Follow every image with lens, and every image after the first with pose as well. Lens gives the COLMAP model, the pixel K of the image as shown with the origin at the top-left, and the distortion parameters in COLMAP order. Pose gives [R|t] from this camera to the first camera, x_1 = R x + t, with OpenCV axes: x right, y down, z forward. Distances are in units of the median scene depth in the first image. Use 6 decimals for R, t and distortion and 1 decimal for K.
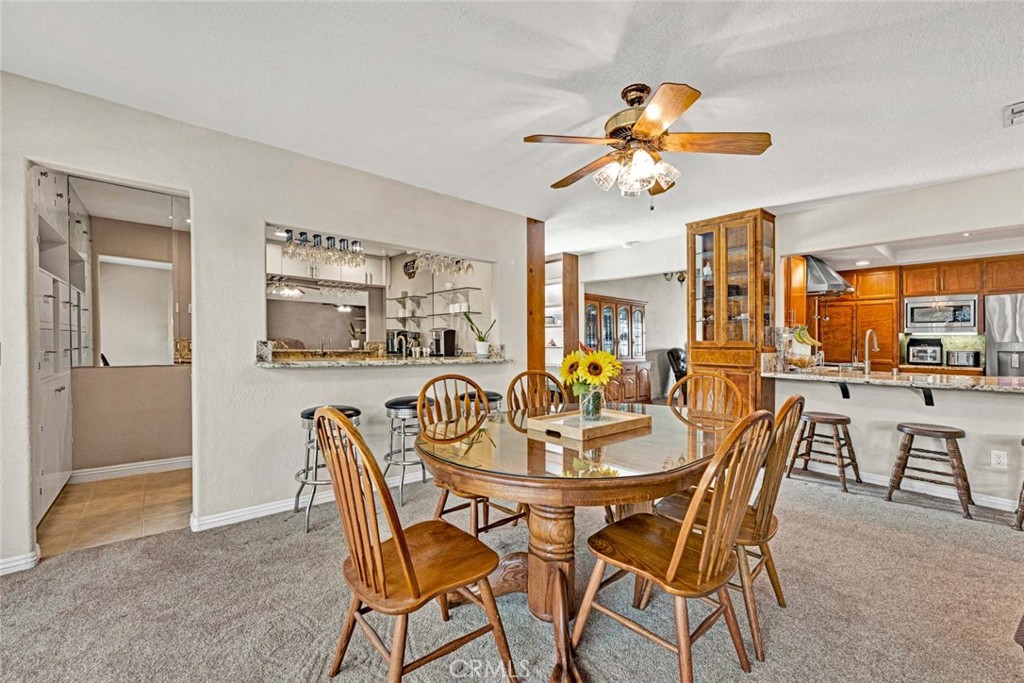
lens RADIAL K [[411.0, 0, 506.1], [0, 411.0, 340.9], [0, 0, 1]] dist [-0.007572, -0.001140]
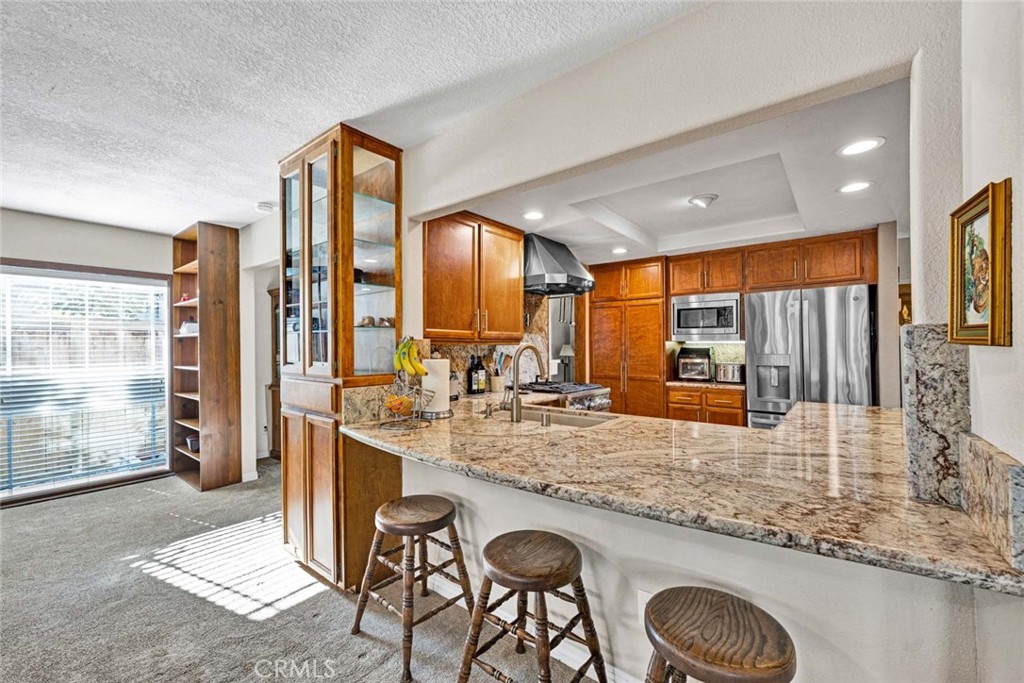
lens RADIAL K [[411.0, 0, 540.0], [0, 411.0, 335.8], [0, 0, 1]] dist [-0.007572, -0.001140]
pose [[0.971134, -0.006616, 0.238441, 0.557863], [0.011709, 0.999732, -0.019952, -0.017897], [-0.238245, 0.022168, 0.970952, 0.300181]]
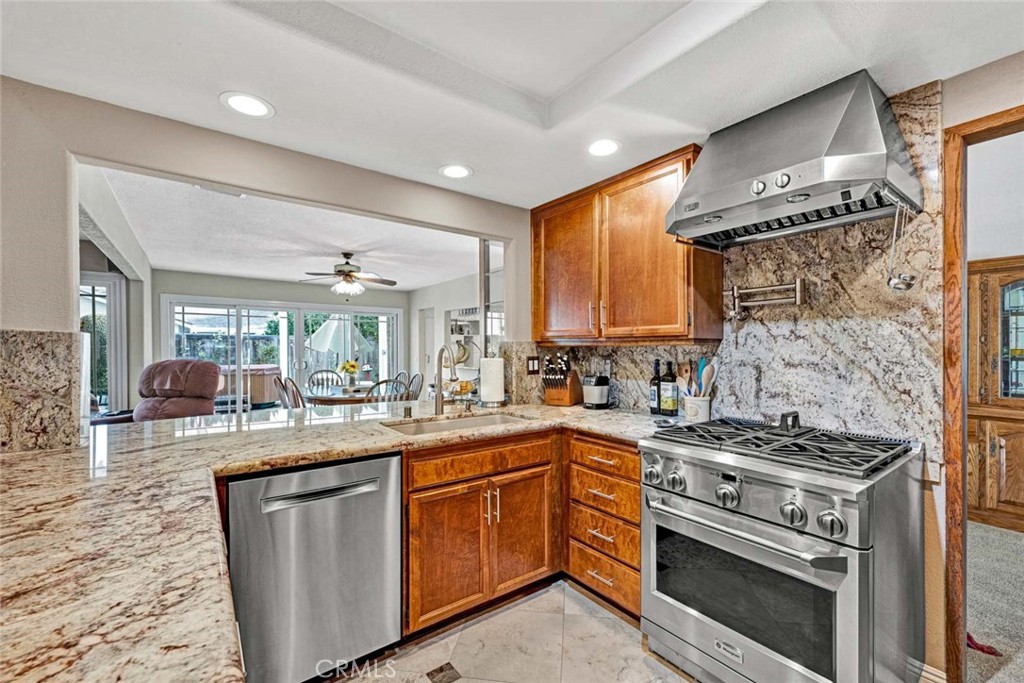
lens RADIAL K [[411.0, 0, 495.0], [0, 411.0, 346.9], [0, 0, 1]] dist [-0.007572, -0.001140]
pose [[-0.070311, -0.016258, -0.997393, 1.023382], [-0.002825, 0.999866, -0.016099, -0.009627], [0.997521, 0.001685, -0.070348, 0.744168]]
